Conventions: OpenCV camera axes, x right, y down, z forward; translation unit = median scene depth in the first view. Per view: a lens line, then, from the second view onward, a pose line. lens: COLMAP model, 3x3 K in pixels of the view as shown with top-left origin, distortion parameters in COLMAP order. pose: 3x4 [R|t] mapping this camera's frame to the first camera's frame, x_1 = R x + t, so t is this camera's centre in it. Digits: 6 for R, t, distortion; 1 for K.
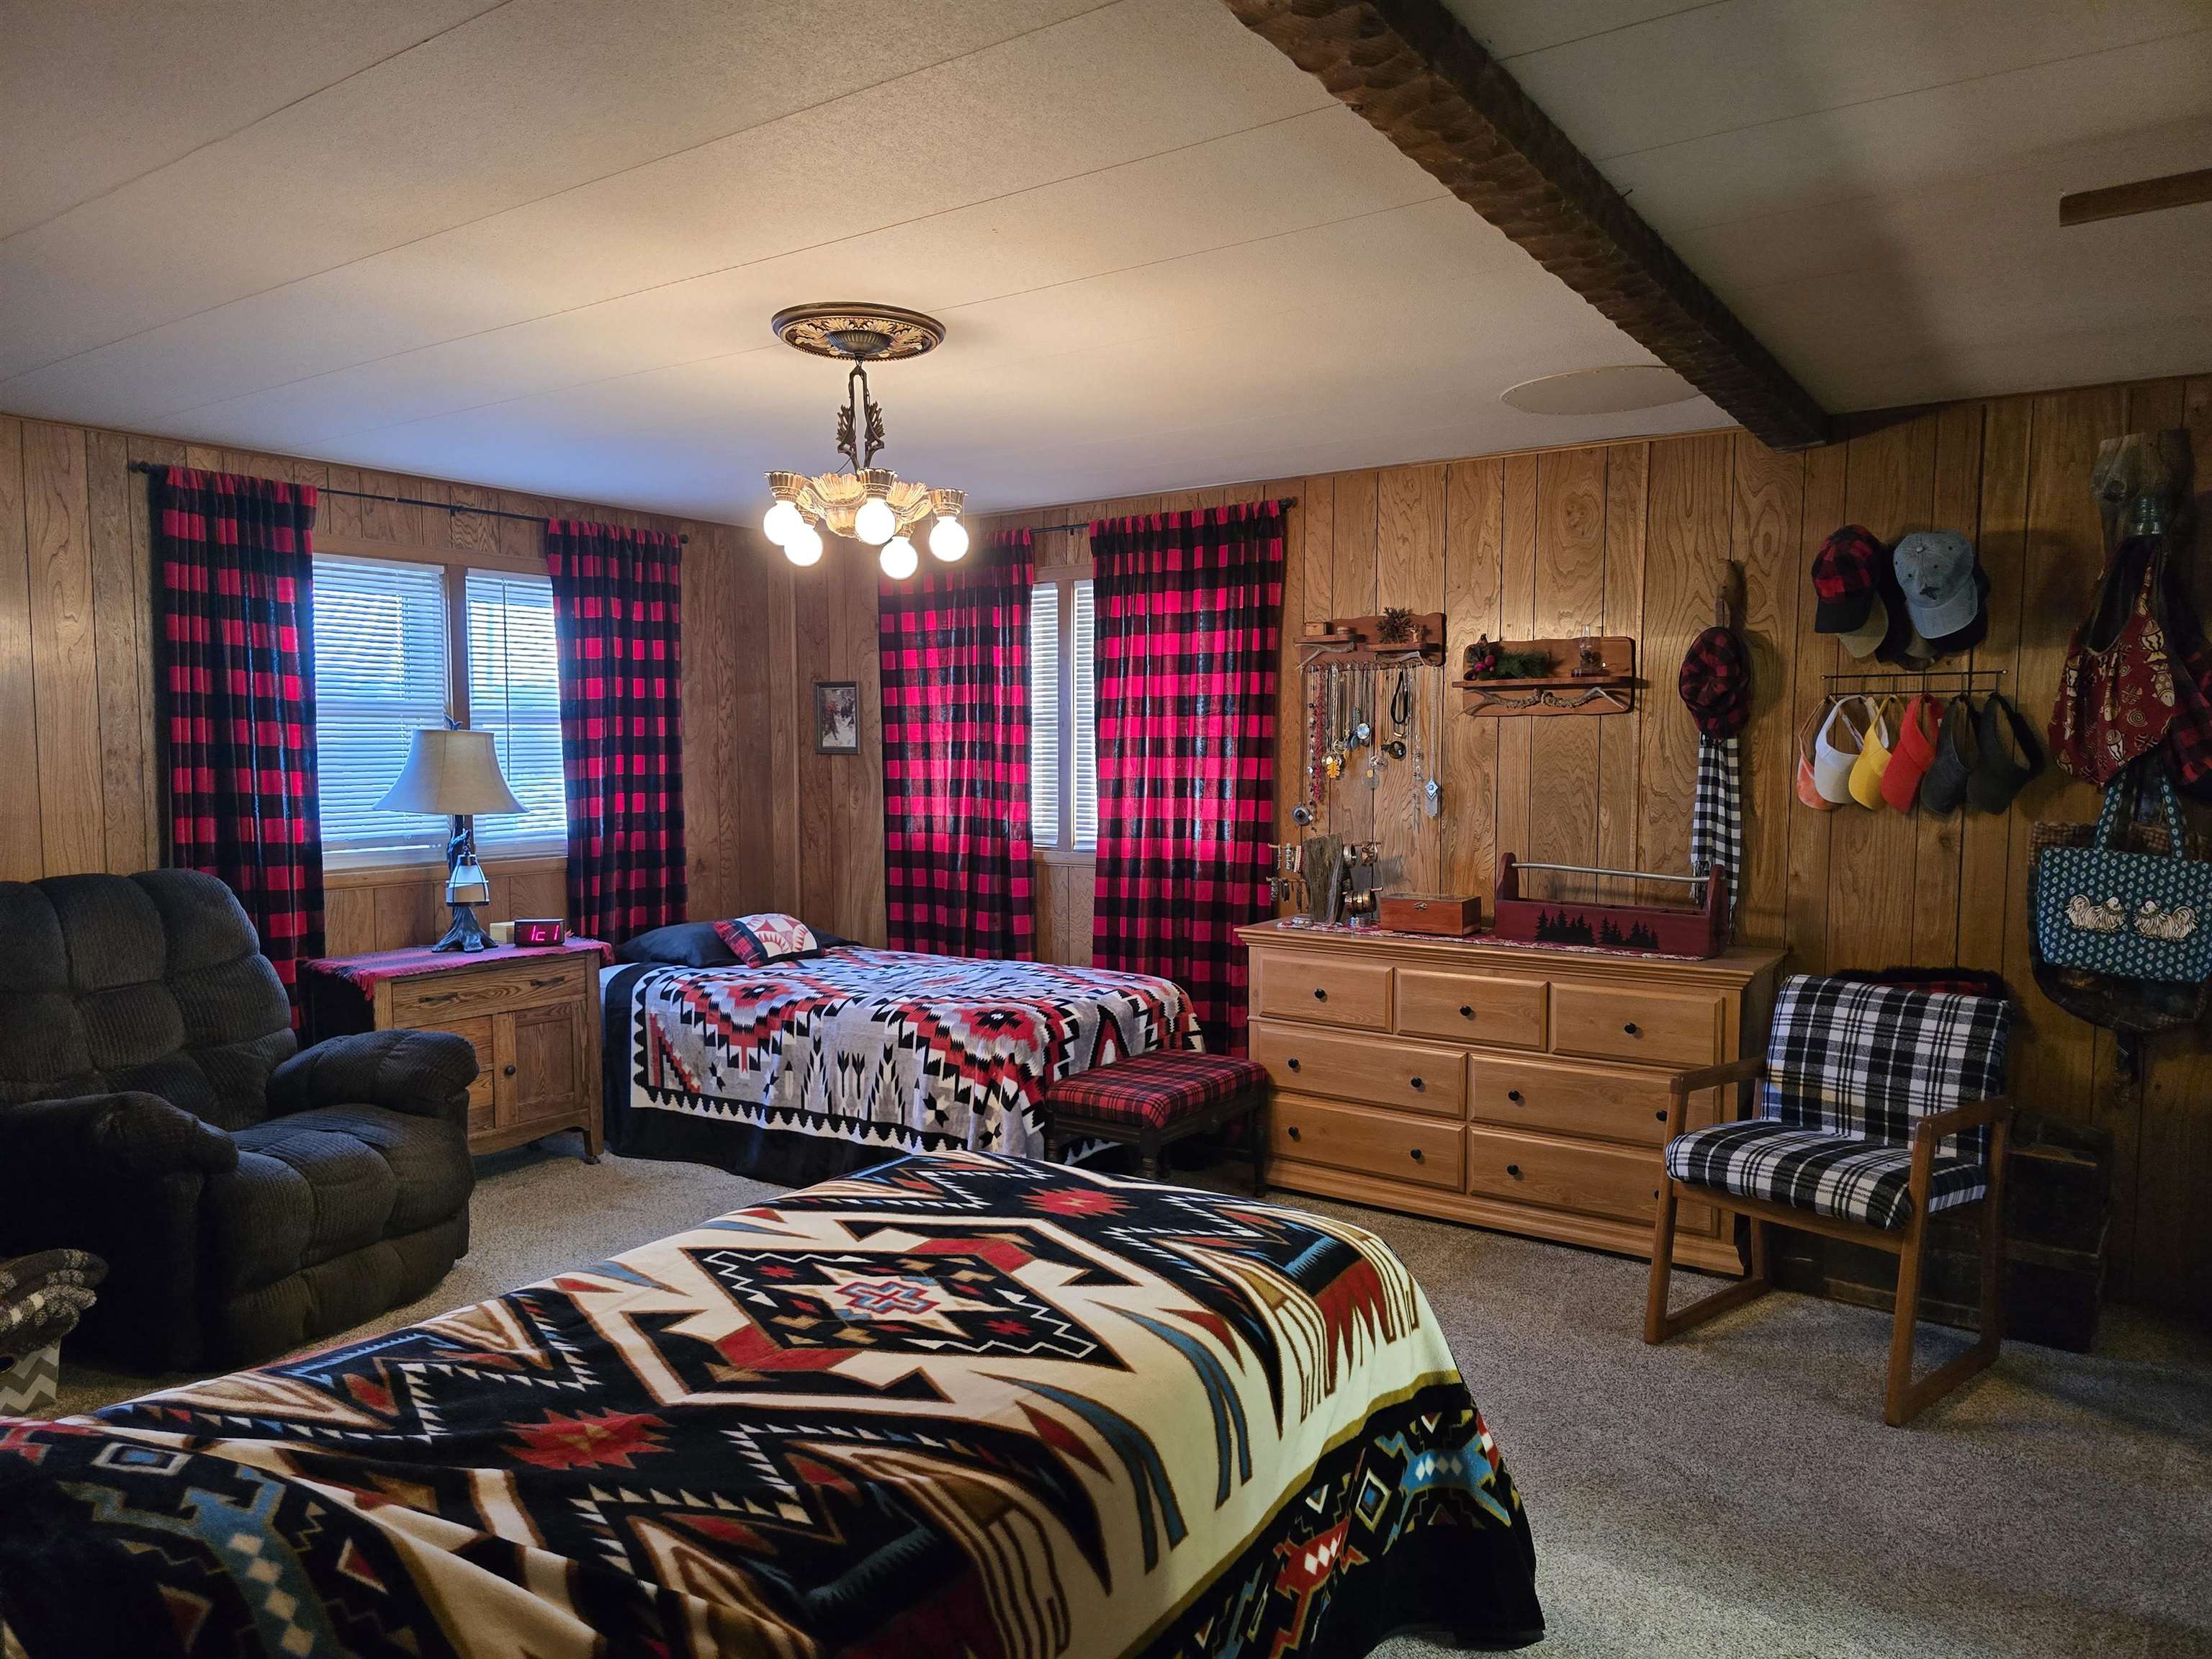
lens RADIAL K [[1485.8, 0, 1078.0], [0, 1485.8, 861.5], [0, 0, 1]] dist [0.057080, -0.054992]
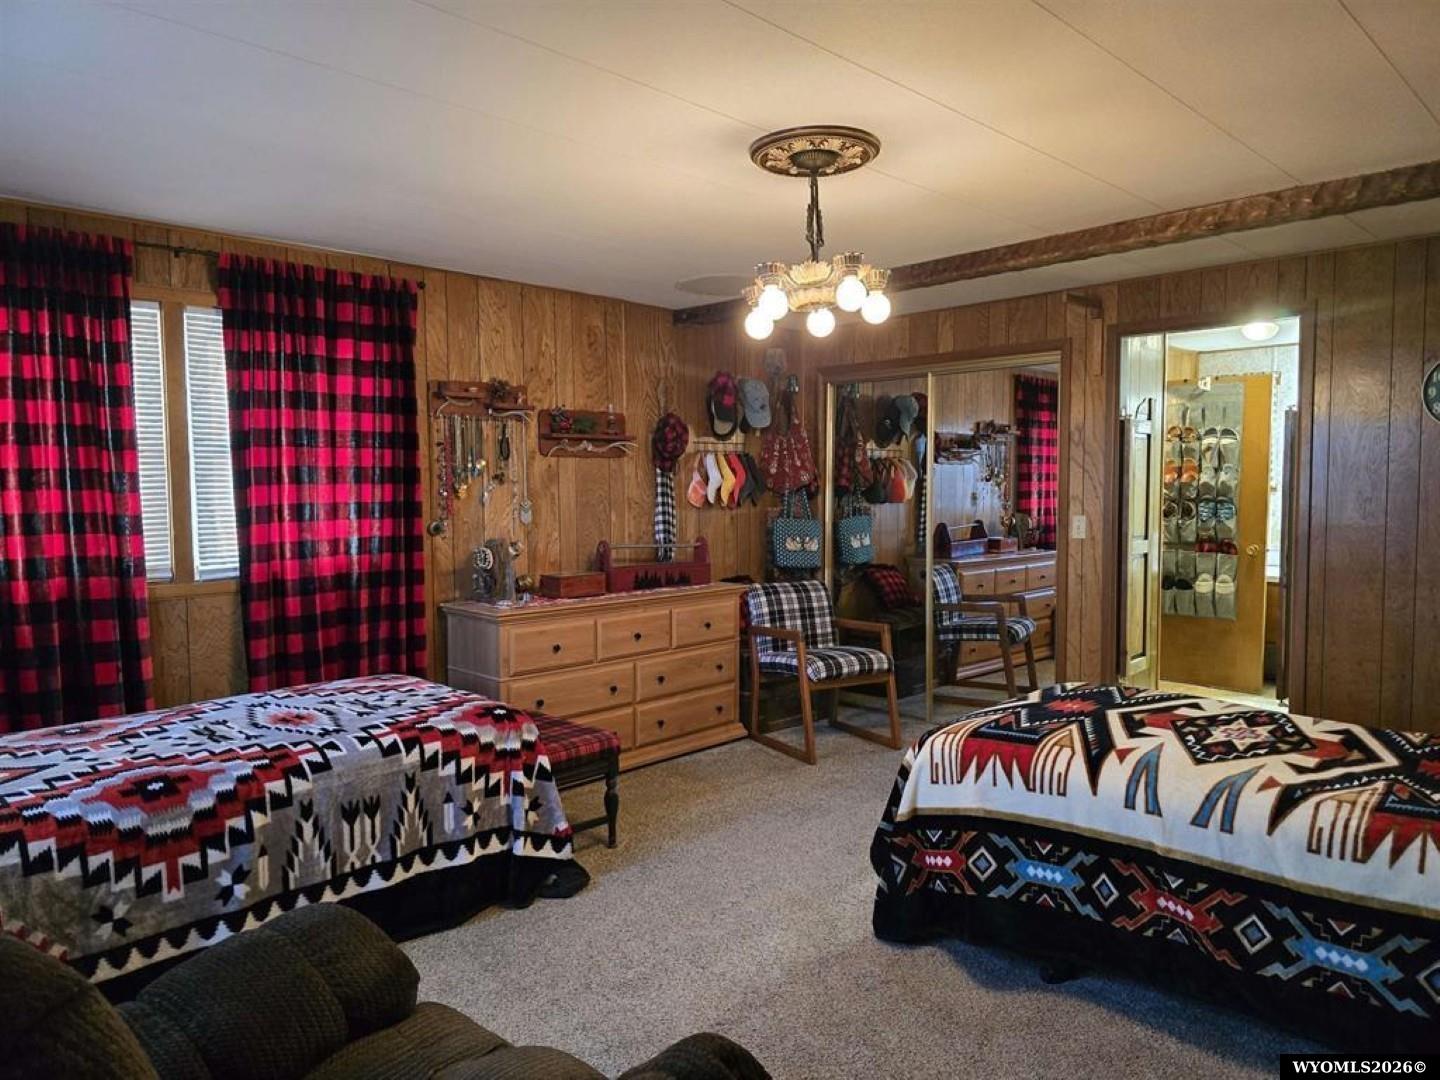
lens RADIAL K [[967.3, 0, 742.9], [0, 967.3, 558.5], [0, 0, 1]] dist [0.057080, -0.054992]
pose [[0.165359, -0.080391, 0.982952, -0.676738], [0.081718, 0.994362, 0.067577, -0.042418], [-0.982842, 0.069150, 0.170996, 0.621895]]
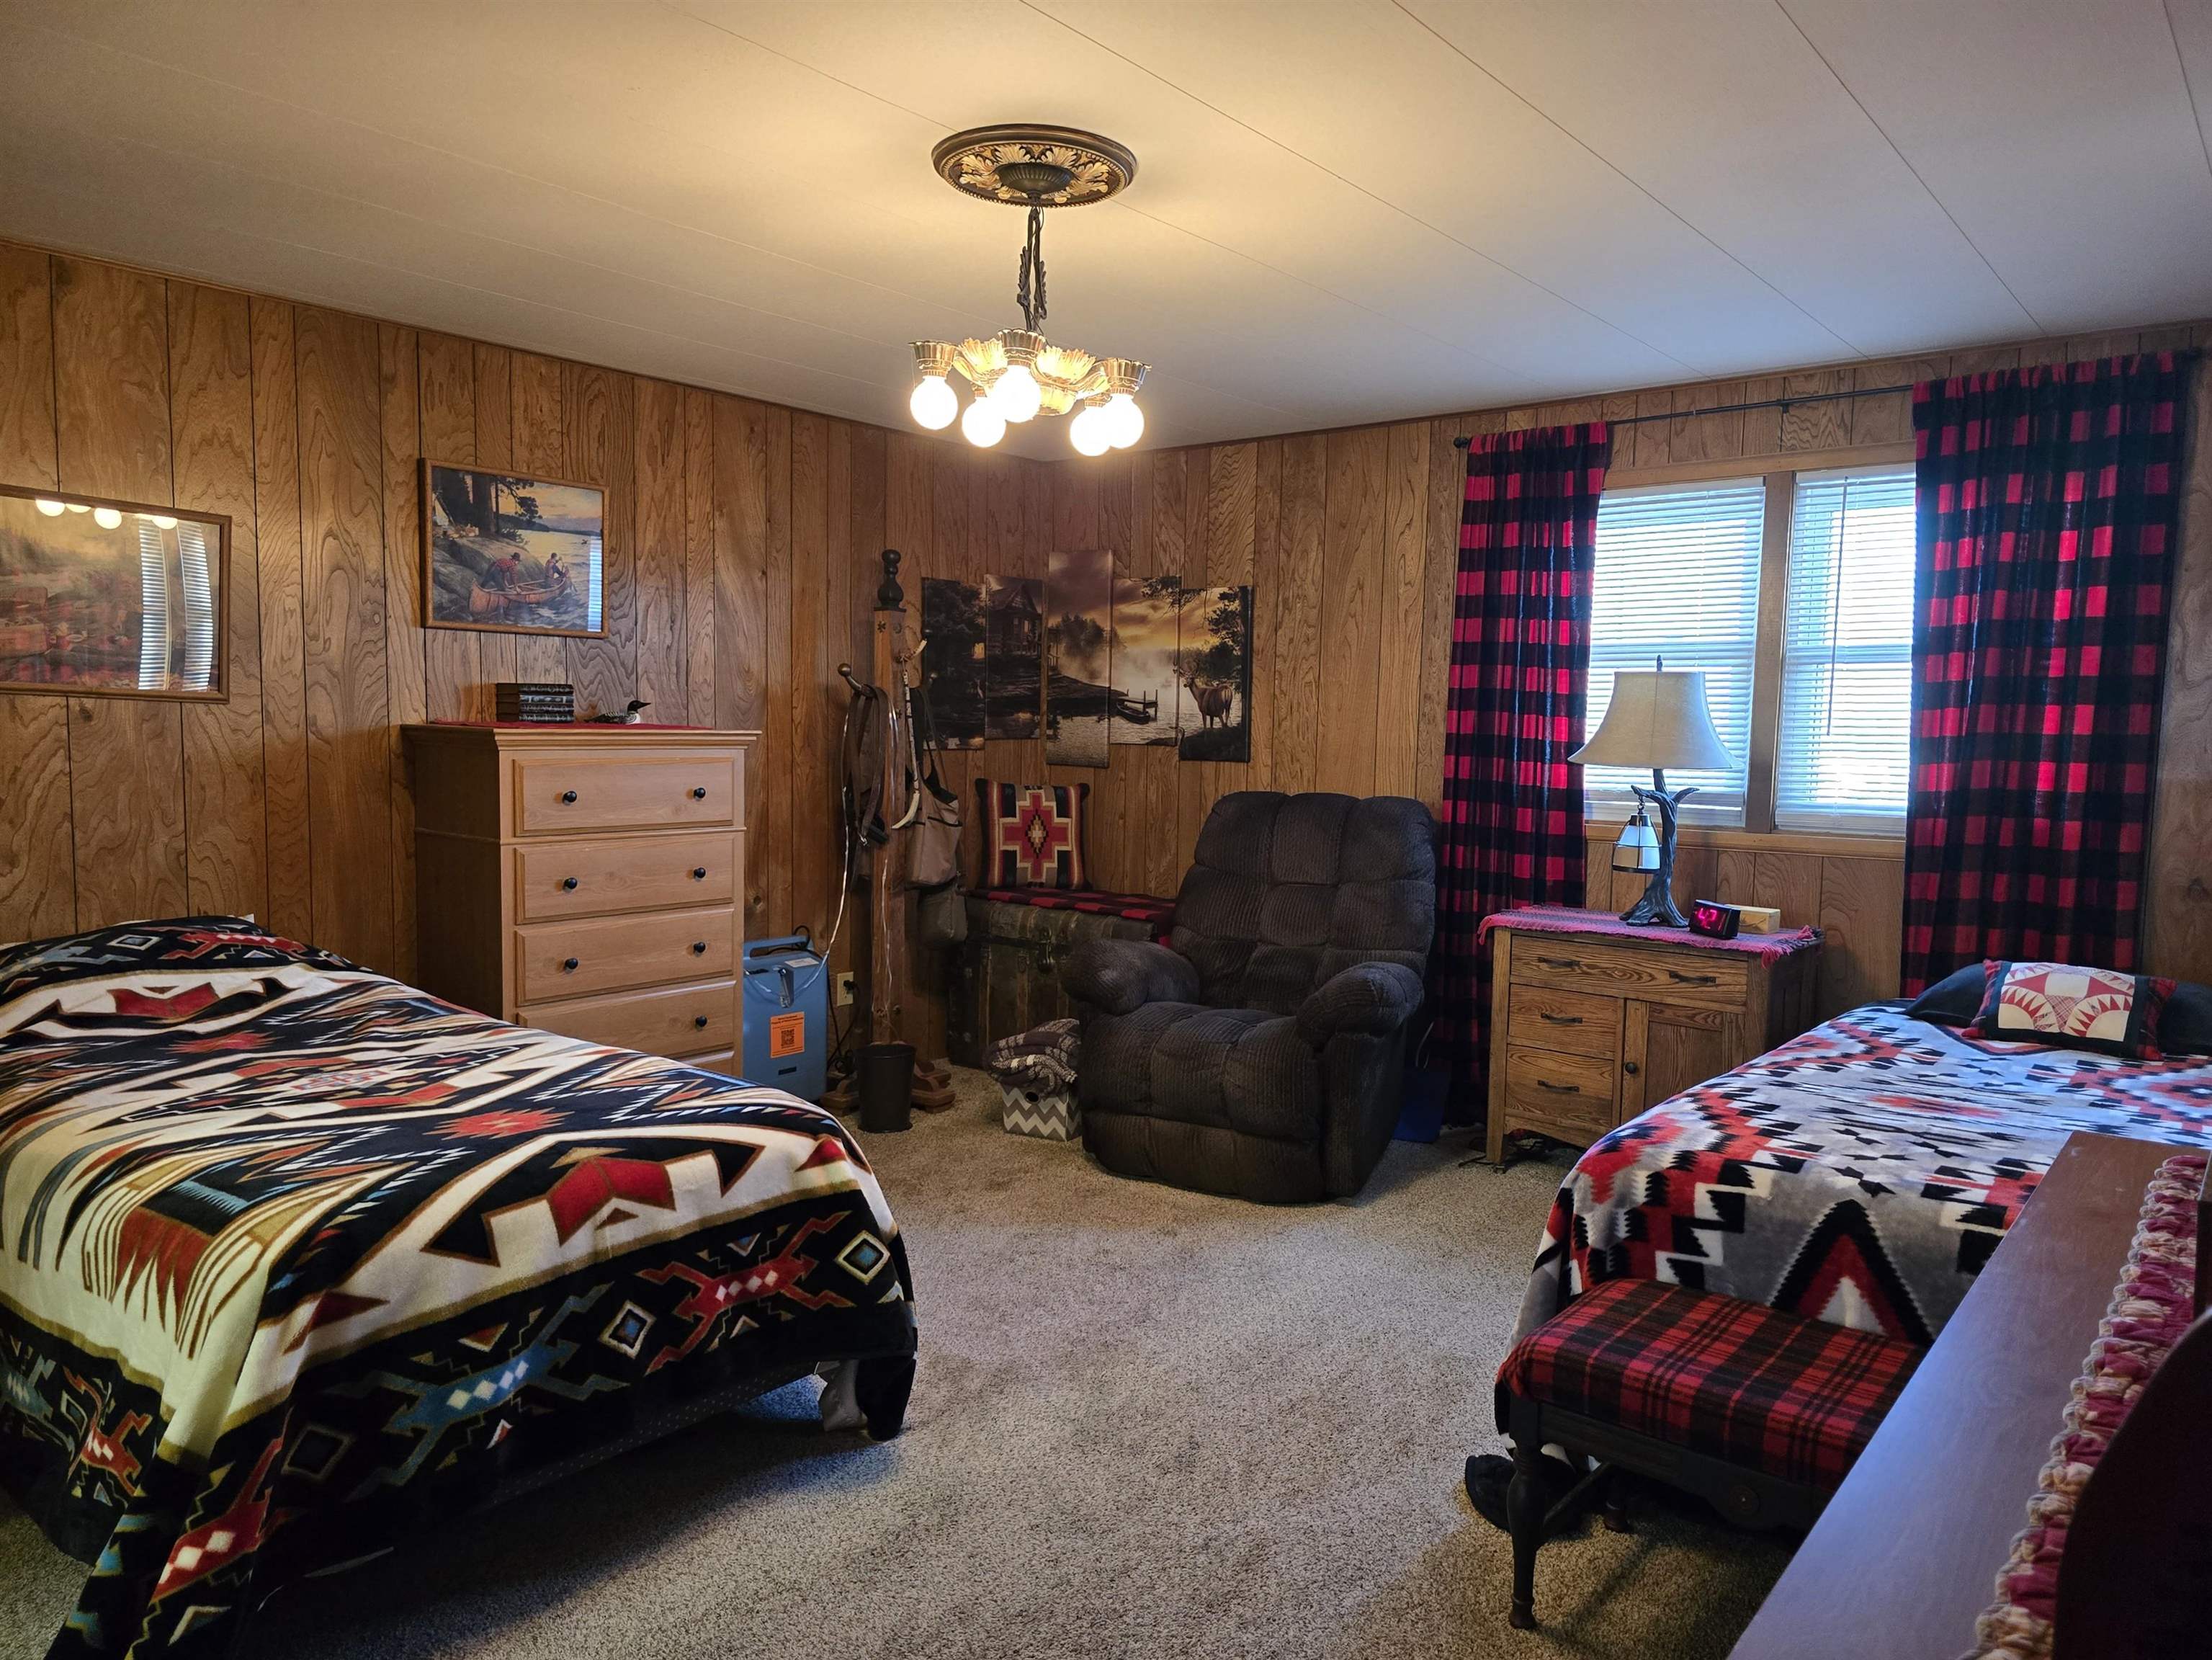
lens RADIAL K [[1486.1, 0, 1131.3], [0, 1486.1, 862.8], [0, 0, 1]] dist [0.057080, -0.054992]
pose [[-0.051556, 0.098213, -0.993829, 0.477169], [-0.093962, 0.990261, 0.102734, -0.038068], [0.994240, 0.098678, -0.041826, 0.743568]]
